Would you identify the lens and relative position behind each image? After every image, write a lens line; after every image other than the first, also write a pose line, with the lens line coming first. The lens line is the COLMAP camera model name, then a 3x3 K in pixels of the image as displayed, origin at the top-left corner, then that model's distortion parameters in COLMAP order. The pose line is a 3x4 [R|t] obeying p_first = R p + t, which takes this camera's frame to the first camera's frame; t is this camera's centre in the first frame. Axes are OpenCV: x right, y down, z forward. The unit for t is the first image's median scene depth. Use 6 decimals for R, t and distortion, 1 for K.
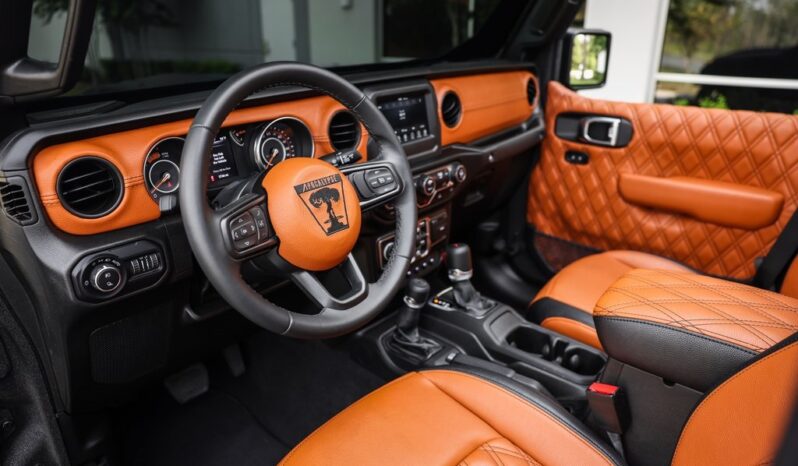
lens RADIAL K [[546.7, 0, 401.6], [0, 546.7, 233.8], [0, 0, 1]] dist [-0.072286, 0.036479]
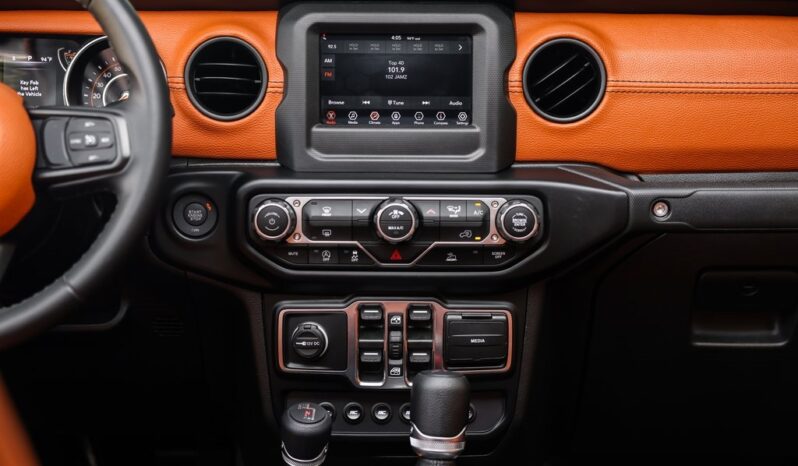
lens RADIAL K [[1203.7, 0, 391.1], [0, 1203.7, 231.6], [0, 0, 1]] dist [0.143685, 0.000000]
pose [[0.648081, 0.162401, -0.744055, 0.811684], [-0.294452, 0.954453, -0.048148, -0.029677], [0.702346, 0.250292, 0.666382, 0.320657]]
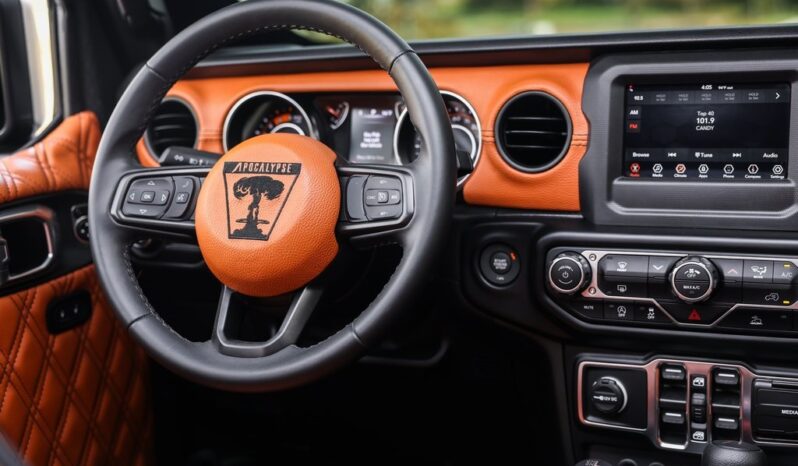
lens RADIAL K [[1203.7, 0, 397.5], [0, 1203.7, 233.2], [0, 0, 1]] dist [0.143685, 0.000000]
pose [[0.303455, 0.173593, -0.936899, 0.898520], [-0.318721, 0.945119, 0.071884, -0.119485], [0.897960, 0.276796, 0.342129, 0.438985]]
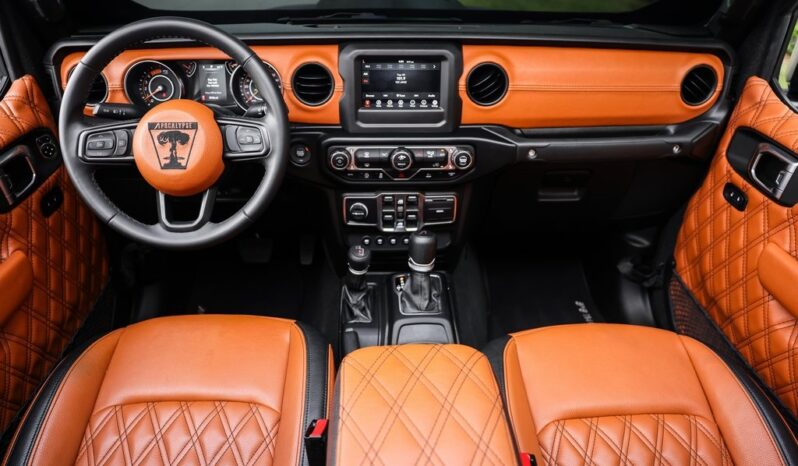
lens RADIAL K [[546.7, 0, 386.5], [0, 546.7, 227.4], [0, 0, 1]] dist [-0.072286, 0.036479]
pose [[0.666101, 0.396318, -0.631856, 0.666509], [-0.286564, 0.918112, 0.273770, -0.231580], [0.688615, -0.001291, 0.725126, 0.311016]]
